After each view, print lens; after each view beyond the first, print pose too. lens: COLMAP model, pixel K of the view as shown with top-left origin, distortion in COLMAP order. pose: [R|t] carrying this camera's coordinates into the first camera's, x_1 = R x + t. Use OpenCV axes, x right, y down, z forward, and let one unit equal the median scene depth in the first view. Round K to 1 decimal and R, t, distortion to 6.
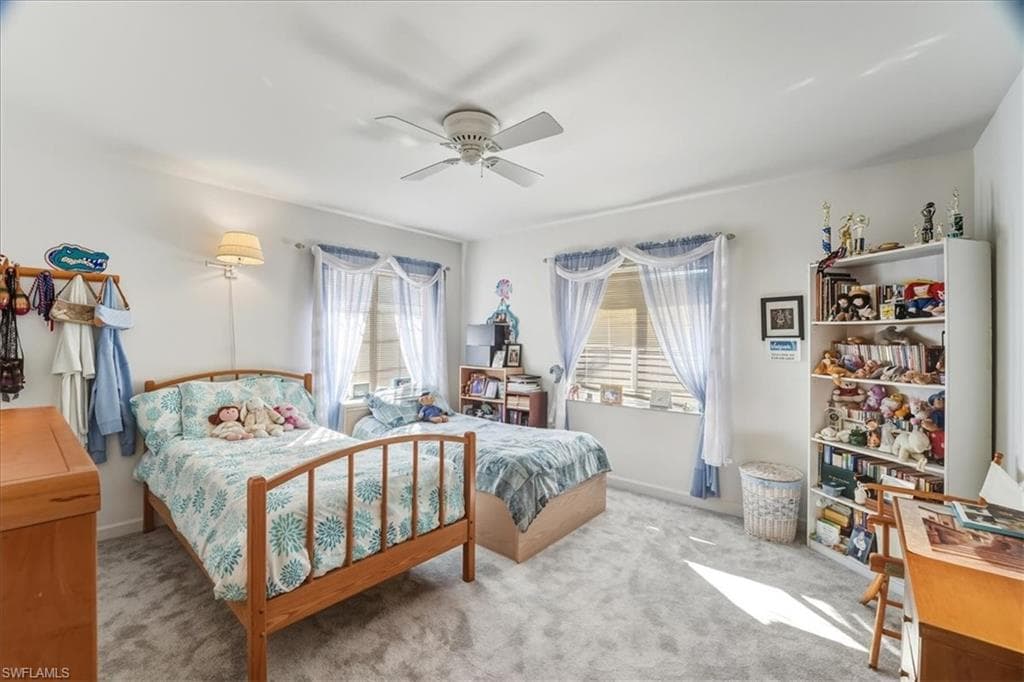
lens RADIAL K [[397.5, 0, 514.0], [0, 397.5, 340.1], [0, 0, 1]] dist [-0.001120, -0.000058]
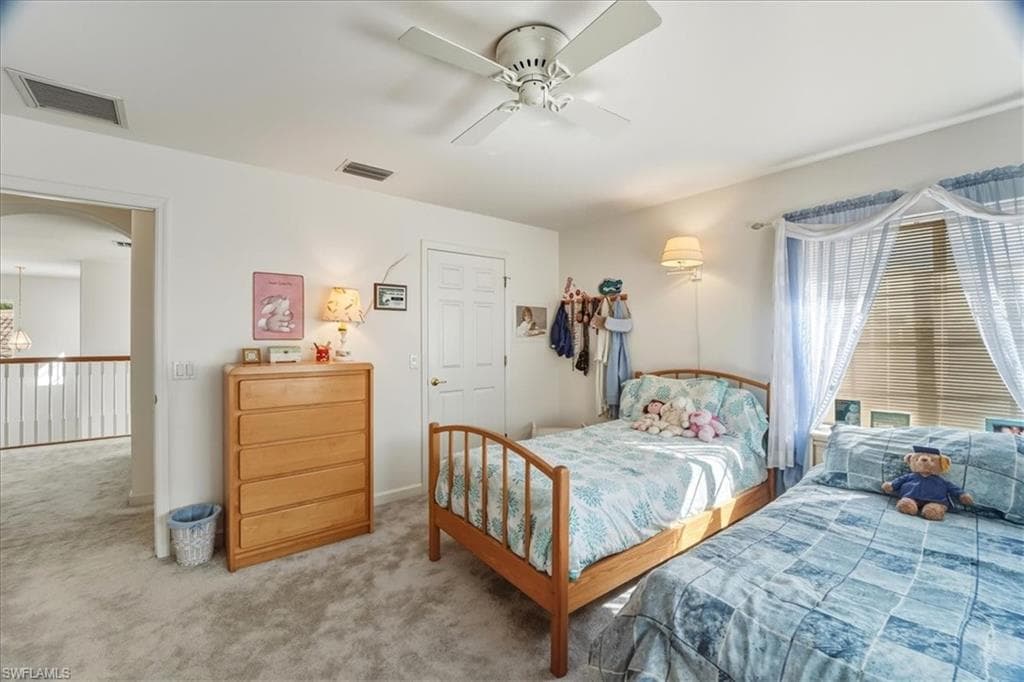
lens RADIAL K [[420.8, 0, 513.9], [0, 420.8, 339.4], [0, 0, 1]] dist [-0.020154, -0.000213]
pose [[-0.168464, -0.008723, -0.985669, 0.549297], [-0.007344, 0.999944, -0.007594, 0.011136], [0.985680, 0.005959, -0.168519, 0.898546]]
